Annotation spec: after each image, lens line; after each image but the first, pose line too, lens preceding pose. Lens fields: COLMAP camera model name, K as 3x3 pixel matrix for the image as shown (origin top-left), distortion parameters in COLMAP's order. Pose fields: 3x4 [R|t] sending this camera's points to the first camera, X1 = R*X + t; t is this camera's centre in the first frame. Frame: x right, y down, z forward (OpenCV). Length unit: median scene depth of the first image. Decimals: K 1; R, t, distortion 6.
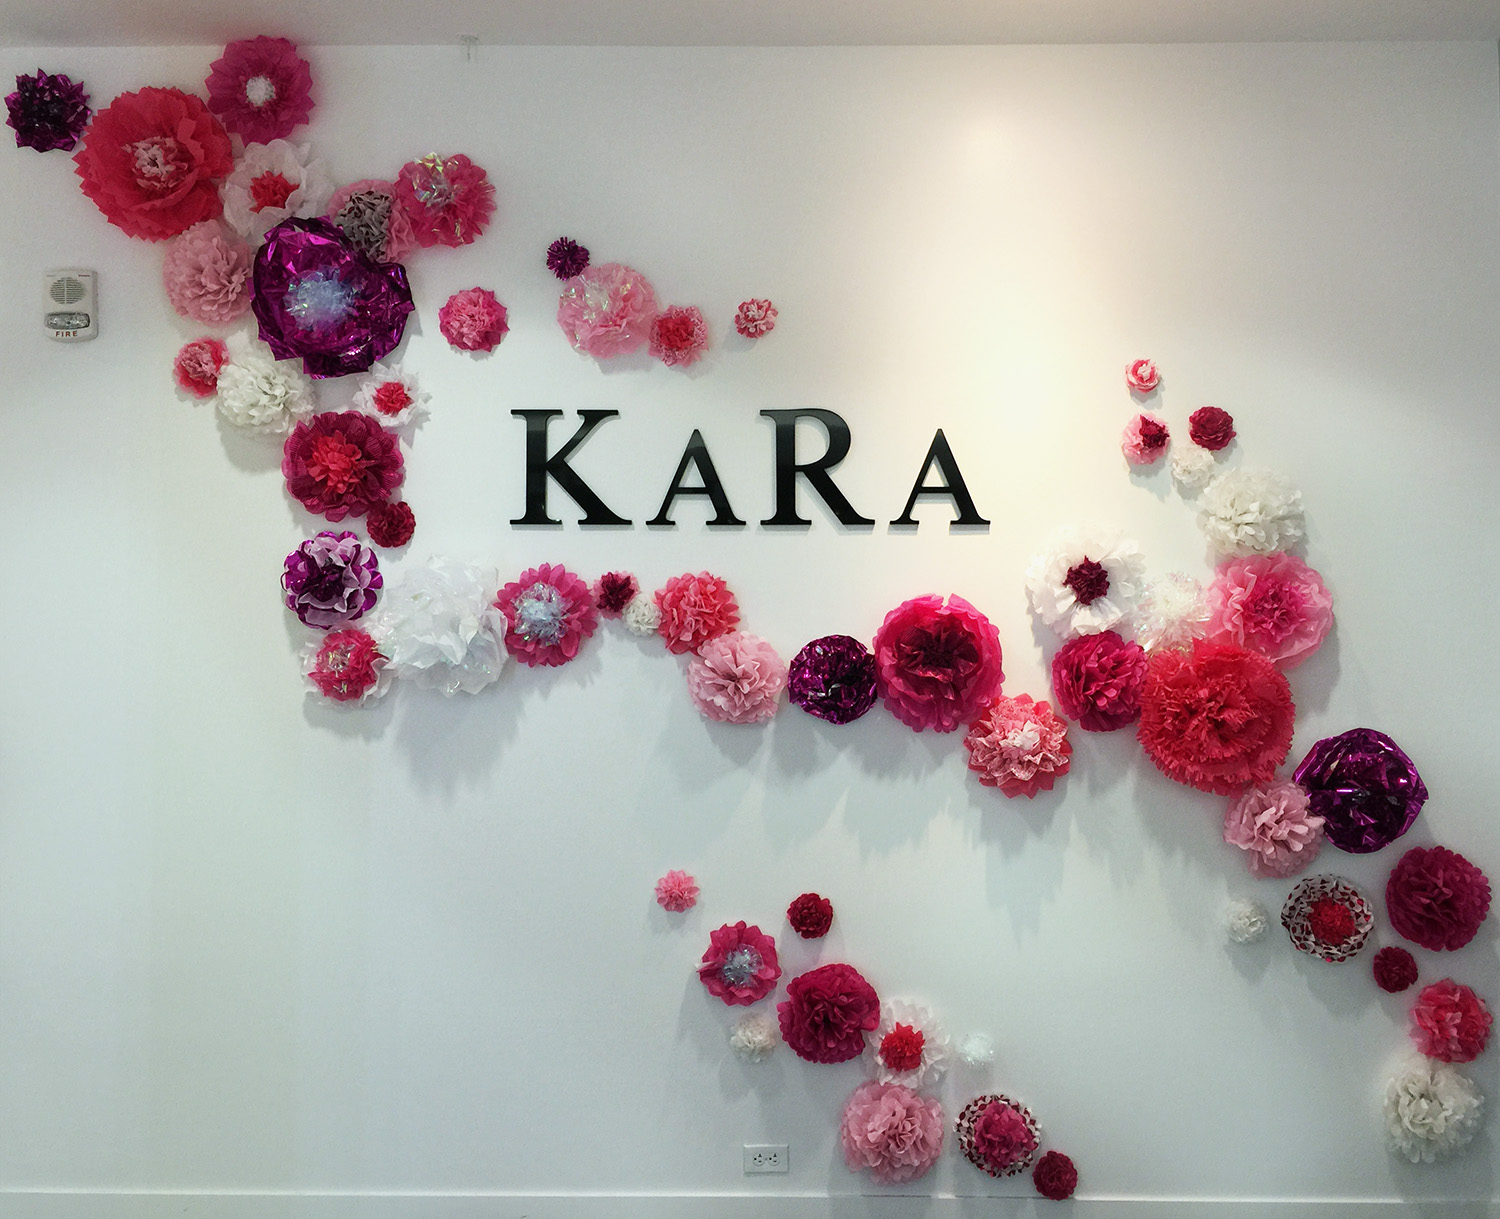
lens RADIAL K [[1328.4, 0, 754.6], [0, 1328.4, 612.7], [0, 0, 1]] dist [0.044018, 0.012413]
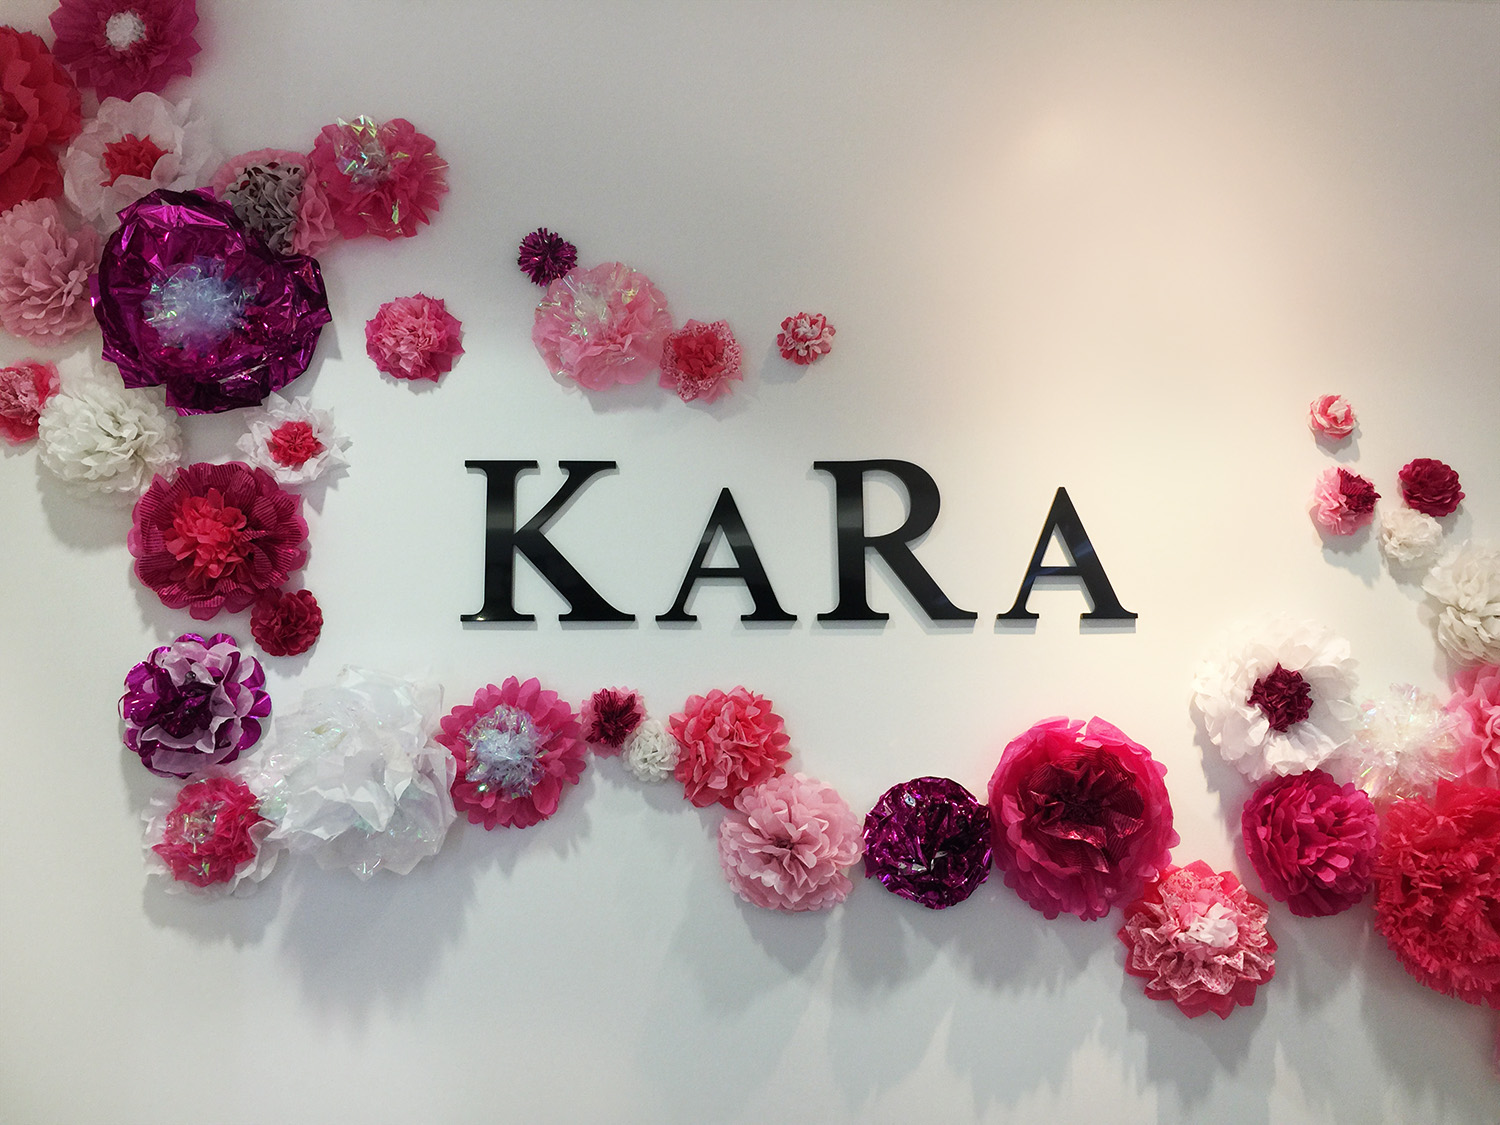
lens RADIAL K [[1369.4, 0, 749.2], [0, 1369.4, 556.0], [0, 0, 1]] dist [0.062373, -0.070441]
pose [[0.998567, -0.002070, 0.053470, -0.071458], [0.008814, 0.991966, -0.126197, -0.008489], [-0.052780, 0.126487, 0.990563, 0.275812]]
